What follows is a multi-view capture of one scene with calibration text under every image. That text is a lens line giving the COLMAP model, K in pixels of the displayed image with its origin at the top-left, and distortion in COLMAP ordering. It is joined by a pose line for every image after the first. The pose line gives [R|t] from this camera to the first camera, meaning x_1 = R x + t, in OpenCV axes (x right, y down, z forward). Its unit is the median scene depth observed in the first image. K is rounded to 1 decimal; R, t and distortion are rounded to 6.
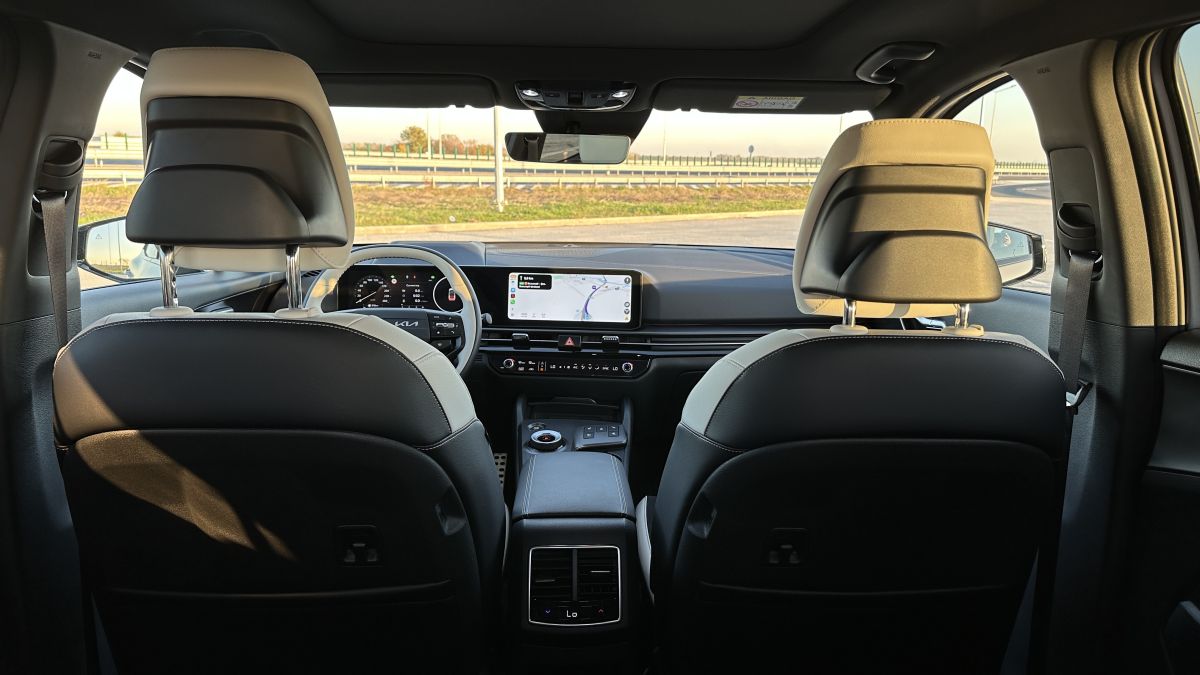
lens RADIAL K [[834.8, 0, 611.7], [0, 834.8, 342.9], [0, 0, 1]] dist [0.027916, -0.017745]
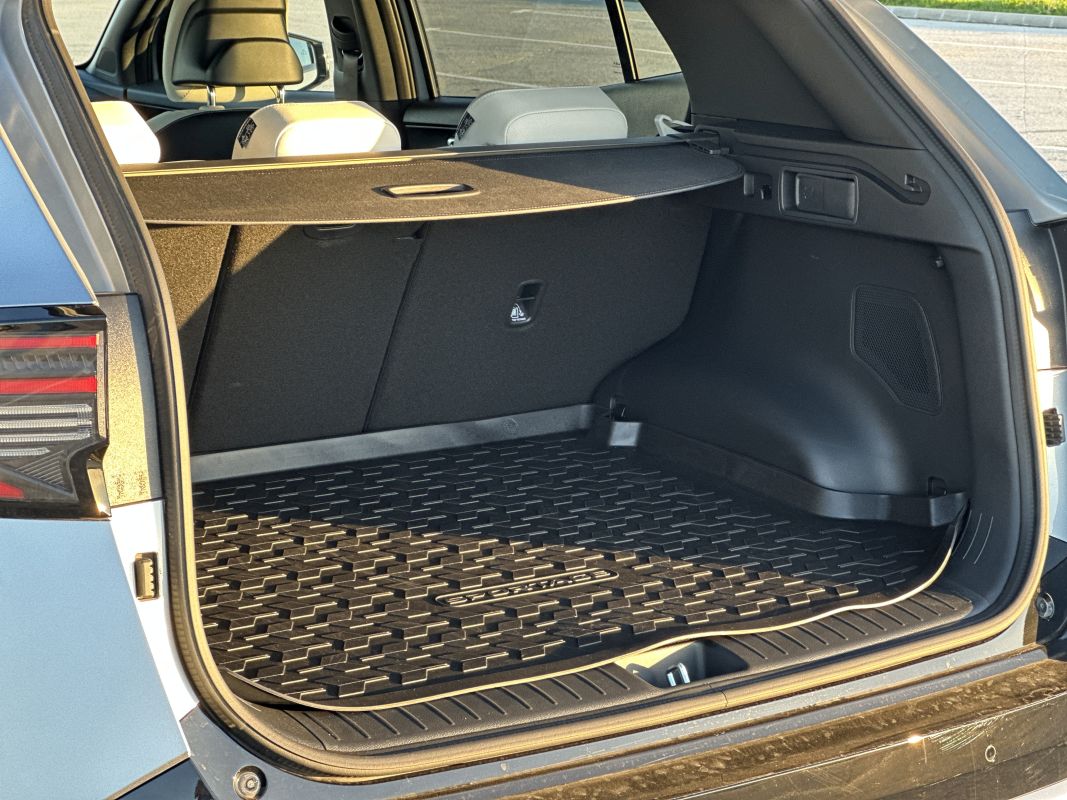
lens RADIAL K [[2386.5, 0, 532.3], [0, 2386.5, 403.7], [0, 0, 1]] dist [0.037181, 0.000000]
pose [[0.847971, -0.108549, 0.518808, -0.717603], [0.101097, 0.993959, 0.042724, 0.184500], [-0.520312, 0.016221, 0.853822, -1.394747]]
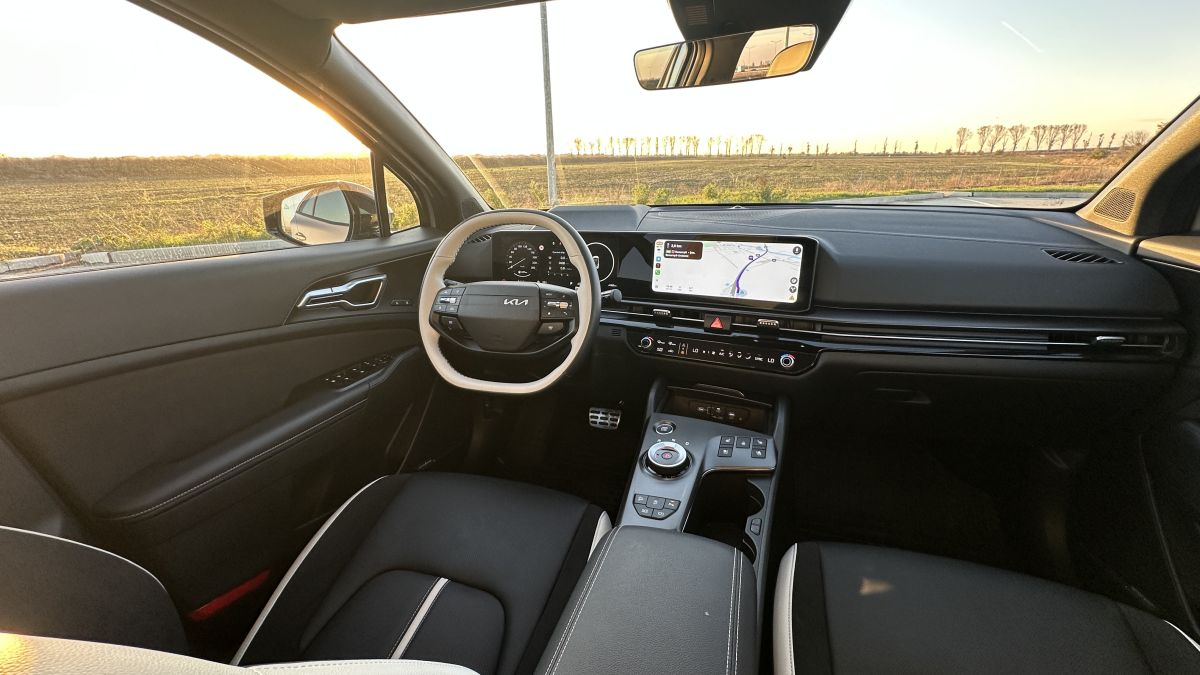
lens RADIAL K [[478.5, 0, 599.4], [0, 478.5, 342.2], [0, 0, 1]] dist [-0.019949, 0.000106]
pose [[0.928213, 0.082215, -0.362851, 0.016216], [-0.029433, 0.988449, 0.148668, -0.050633], [0.370883, -0.127316, 0.919911, 0.506177]]
